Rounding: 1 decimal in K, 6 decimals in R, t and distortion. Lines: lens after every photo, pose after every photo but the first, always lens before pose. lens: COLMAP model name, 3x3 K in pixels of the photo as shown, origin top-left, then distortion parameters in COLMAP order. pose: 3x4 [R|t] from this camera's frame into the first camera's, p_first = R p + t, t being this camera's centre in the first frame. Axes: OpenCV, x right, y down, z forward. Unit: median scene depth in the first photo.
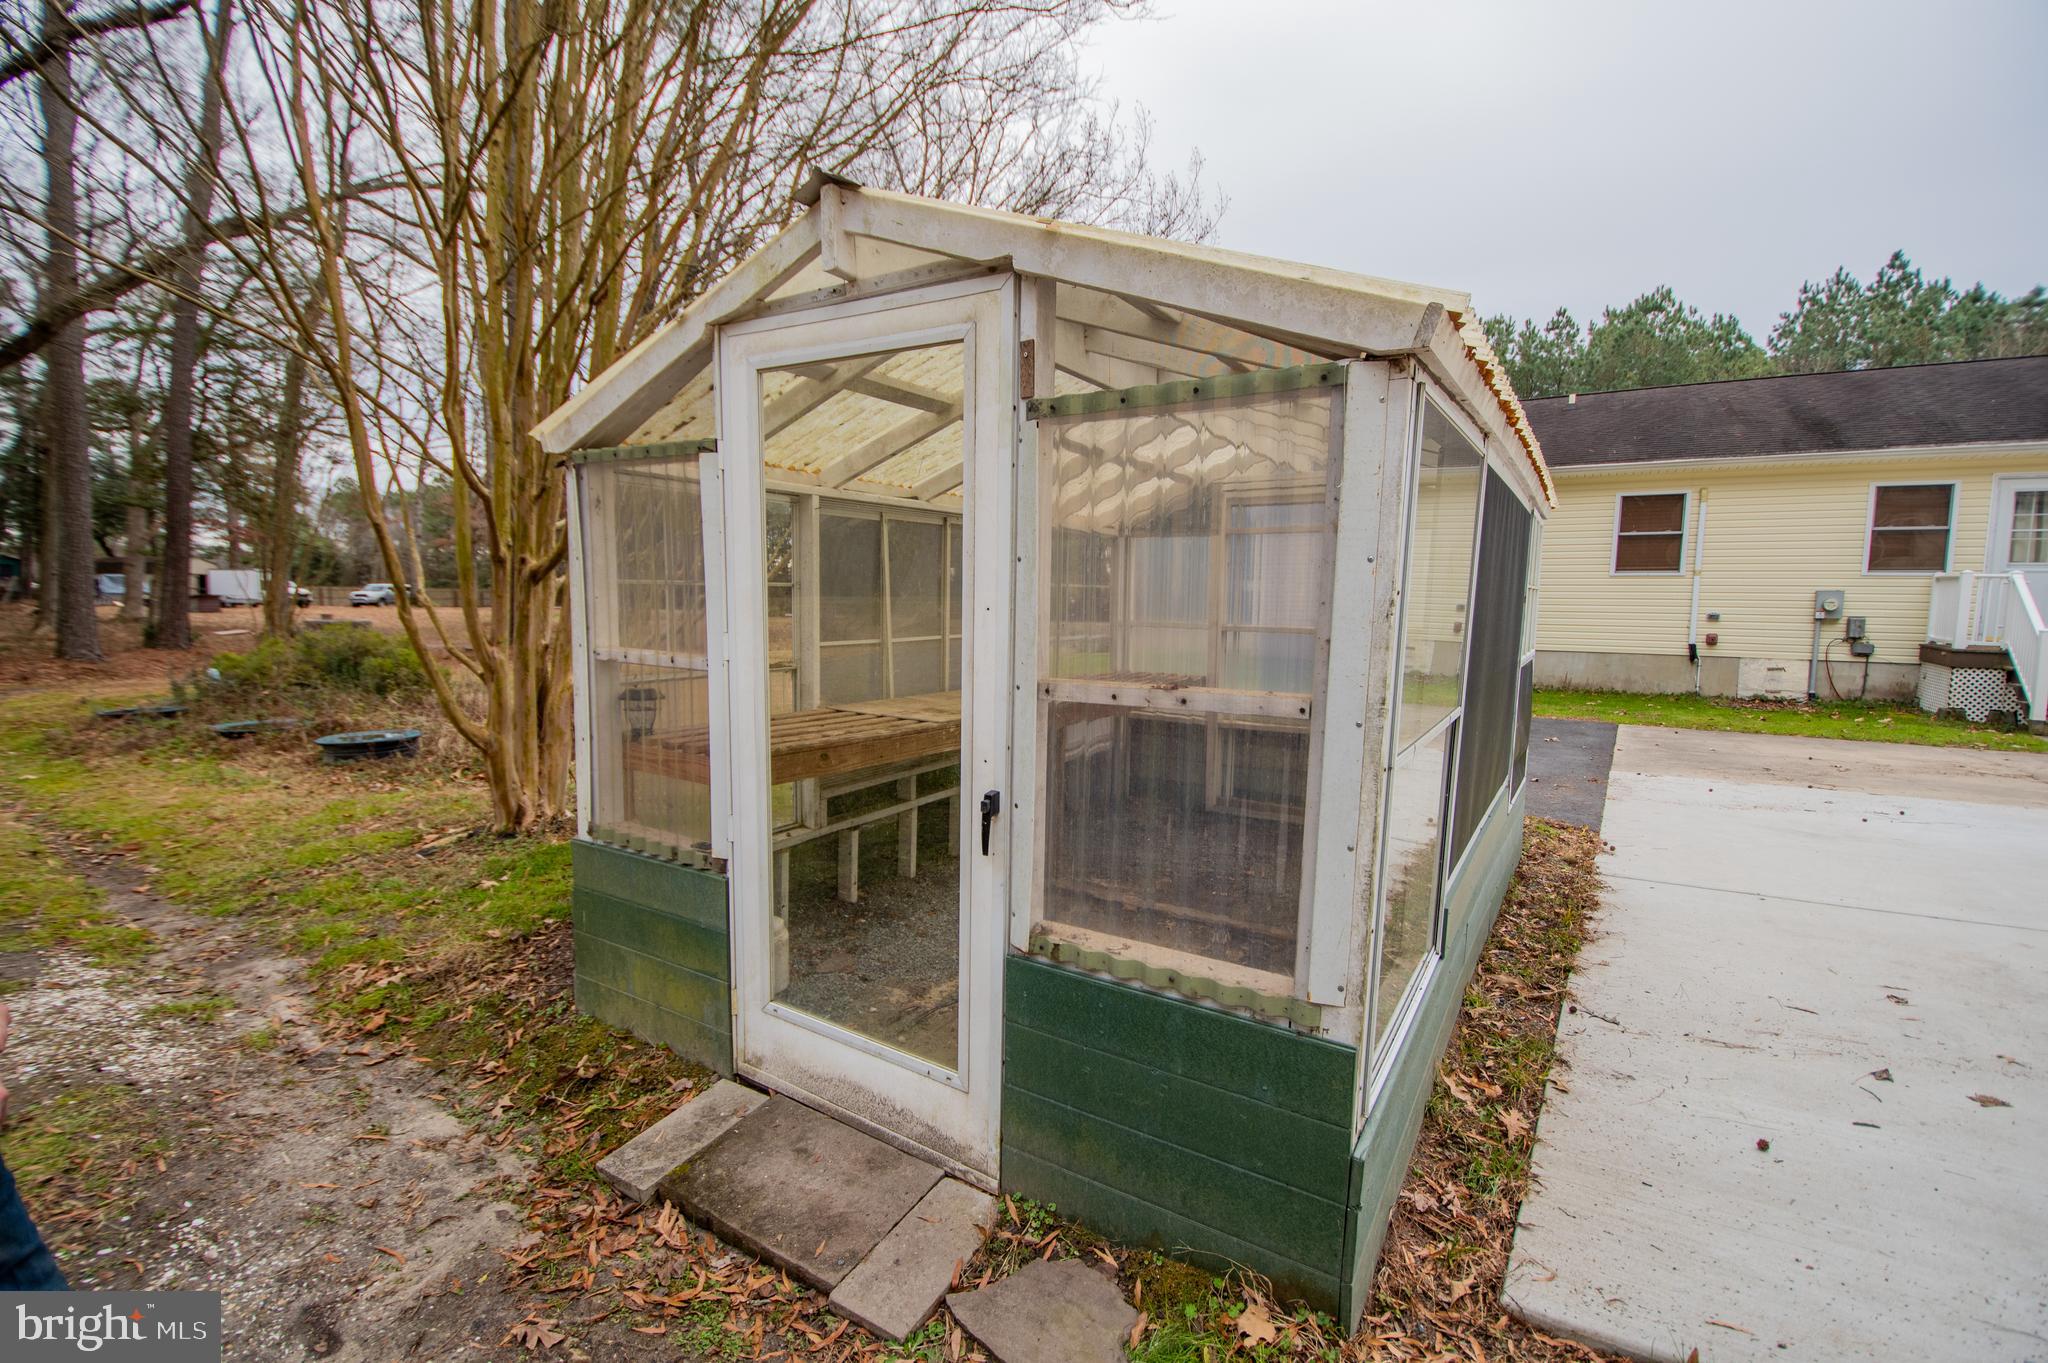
lens RADIAL K [[894.0, 0, 1029.0], [0, 894.0, 688.8], [0, 0, 1]] dist [-0.023485, -0.001020]
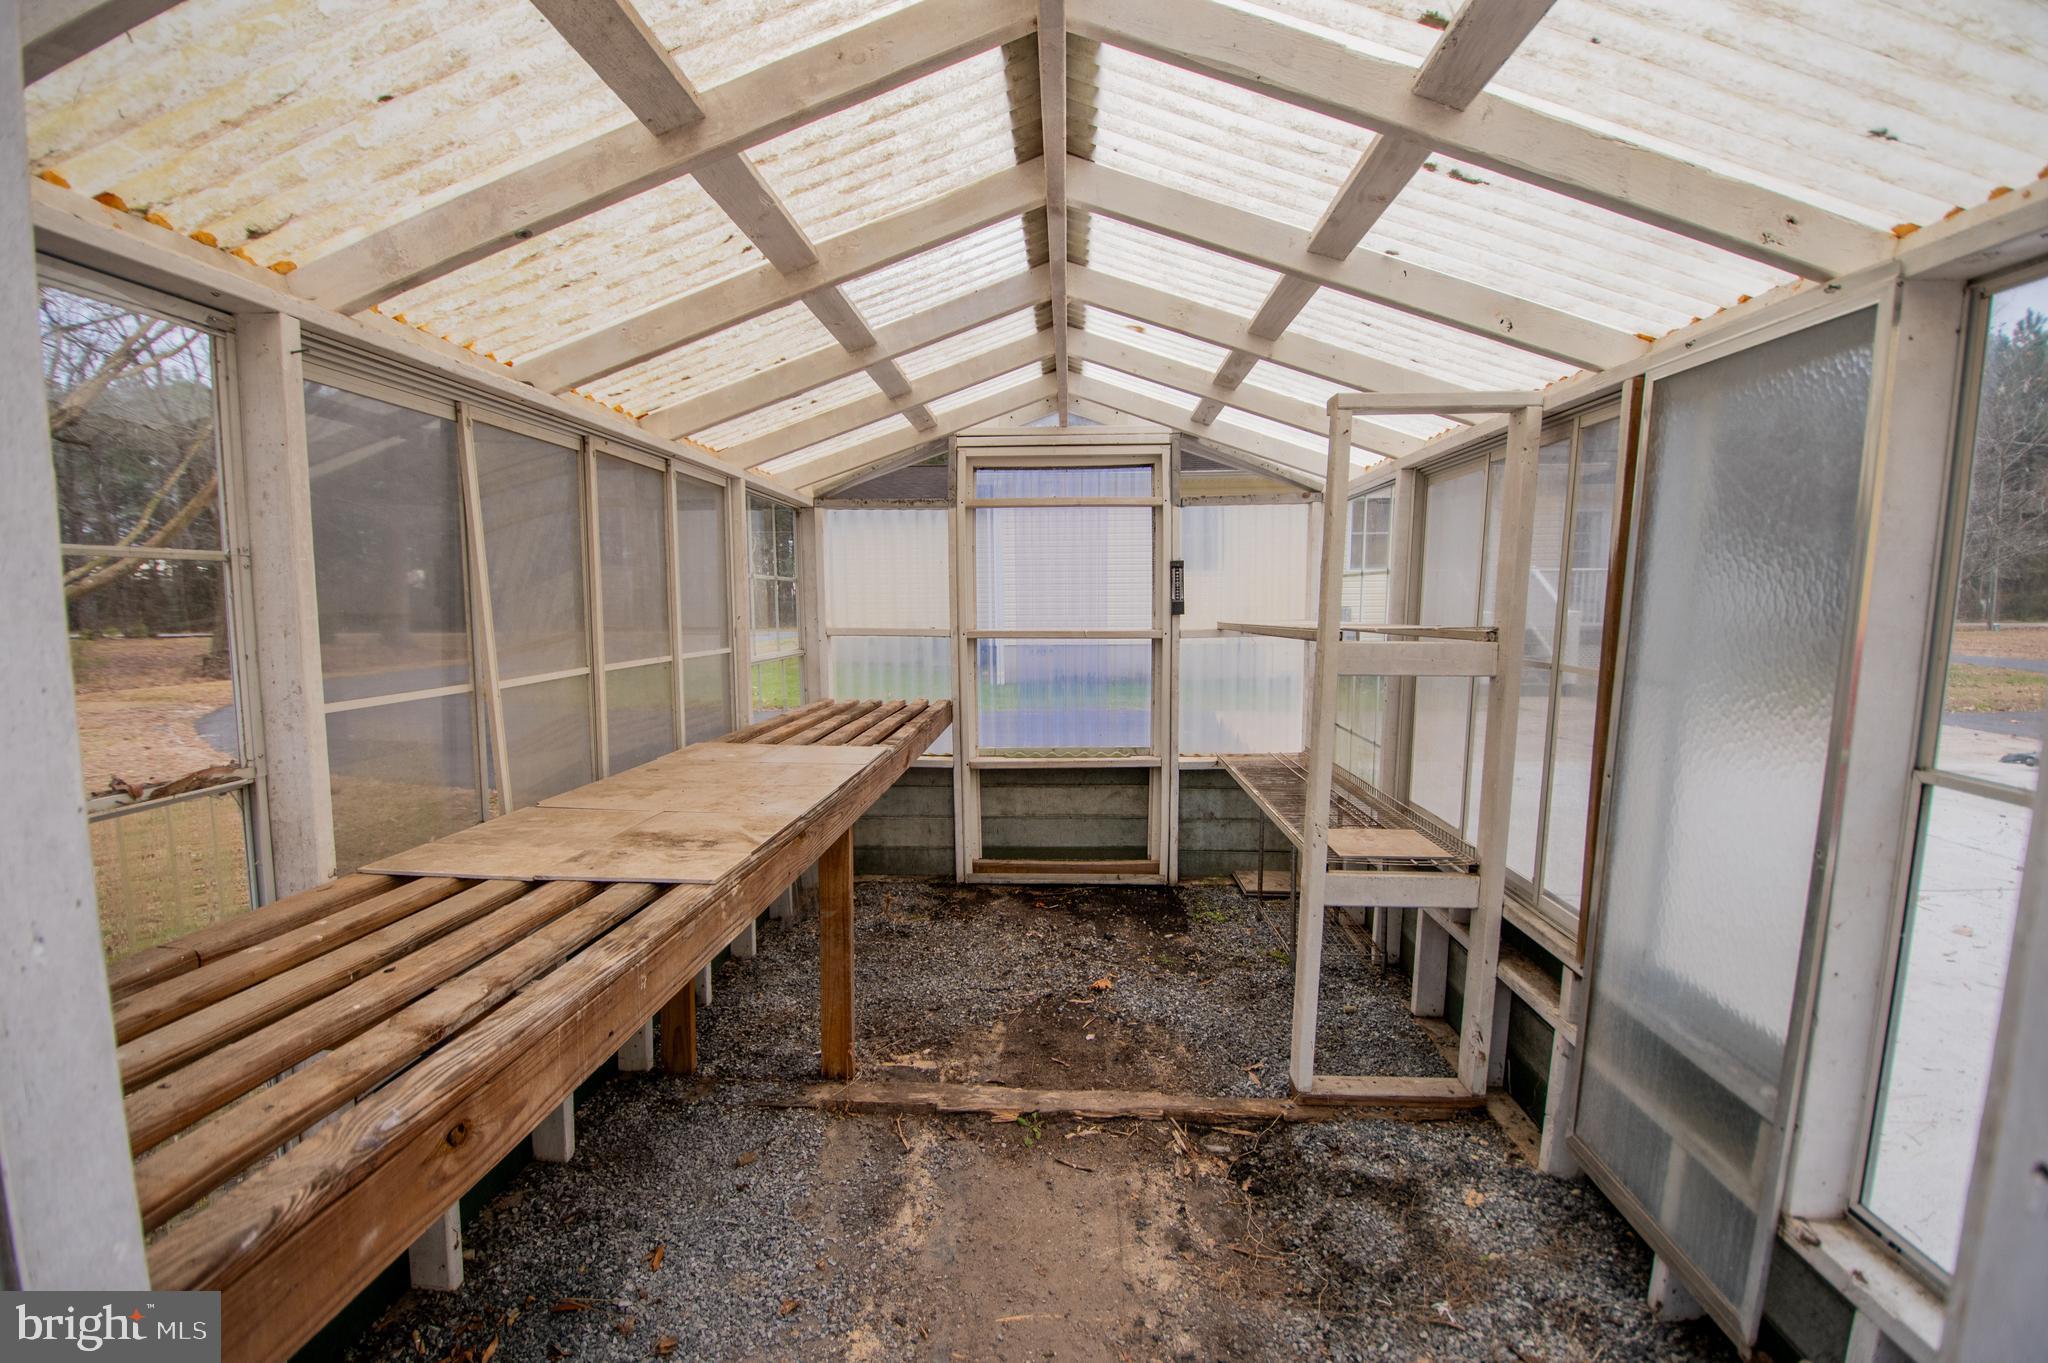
lens RADIAL K [[894.0, 0, 1022.1], [0, 894.0, 694.0], [0, 0, 1]] dist [-0.023485, -0.001020]
pose [[0.874258, -0.061762, 0.481517, -0.143913], [0.060711, 0.997997, 0.017779, -0.043496], [-0.481651, 0.013690, 0.876256, 0.489099]]
